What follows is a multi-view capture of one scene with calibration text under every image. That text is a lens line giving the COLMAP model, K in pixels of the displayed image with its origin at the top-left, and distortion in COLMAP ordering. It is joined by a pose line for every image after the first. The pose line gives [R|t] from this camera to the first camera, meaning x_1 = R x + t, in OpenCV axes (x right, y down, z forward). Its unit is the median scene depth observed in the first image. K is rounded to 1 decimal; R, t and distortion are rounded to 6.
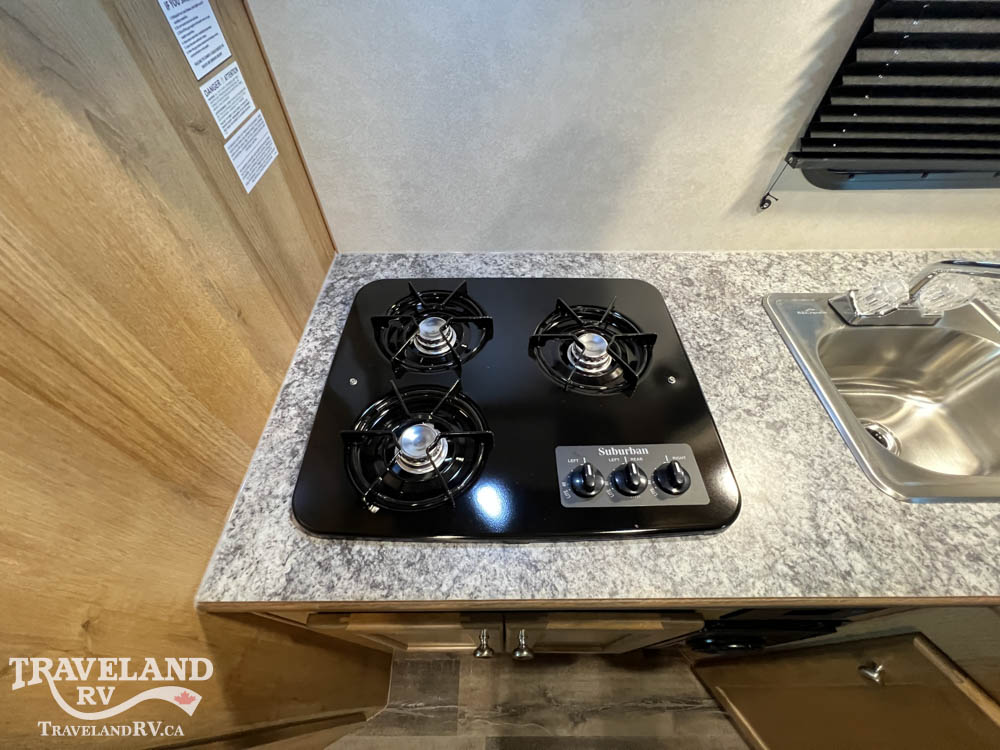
lens RADIAL K [[398.3, 0, 498.4], [0, 398.3, 373.6], [0, 0, 1]] dist [-0.001612, 0.000485]
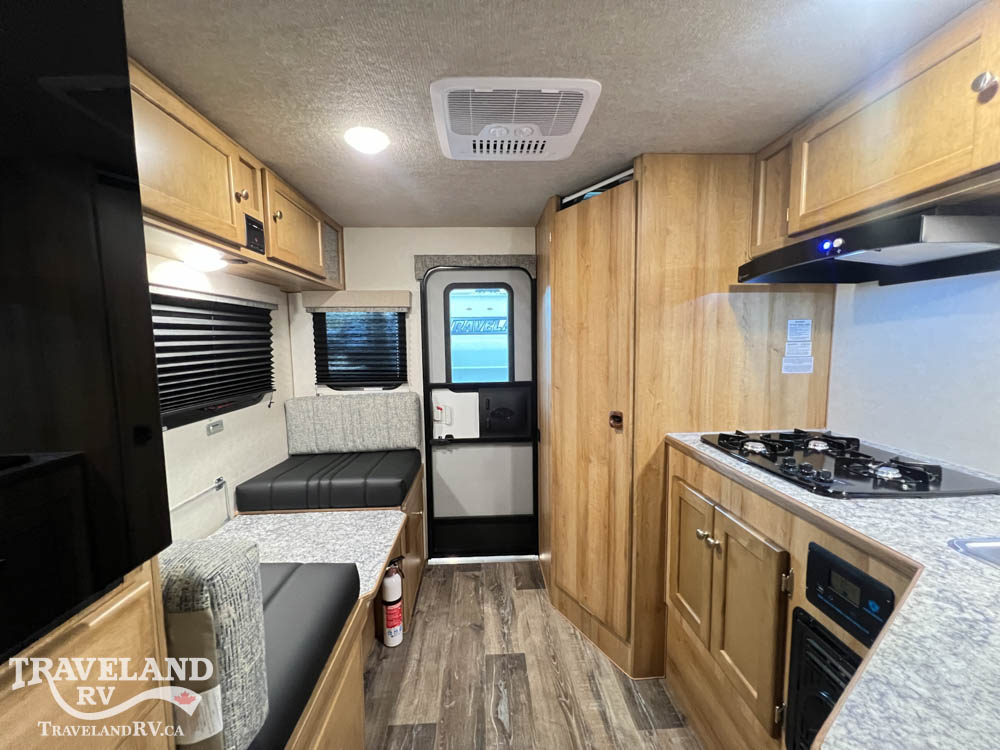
lens RADIAL K [[398.3, 0, 498.4], [0, 398.3, 373.6], [0, 0, 1]] dist [-0.001612, 0.000485]
pose [[0.037798, 0.090306, -0.995197, 2.229134], [-0.777980, 0.627691, 0.027410, 1.103582], [0.627152, 0.773207, 0.093982, -0.571975]]
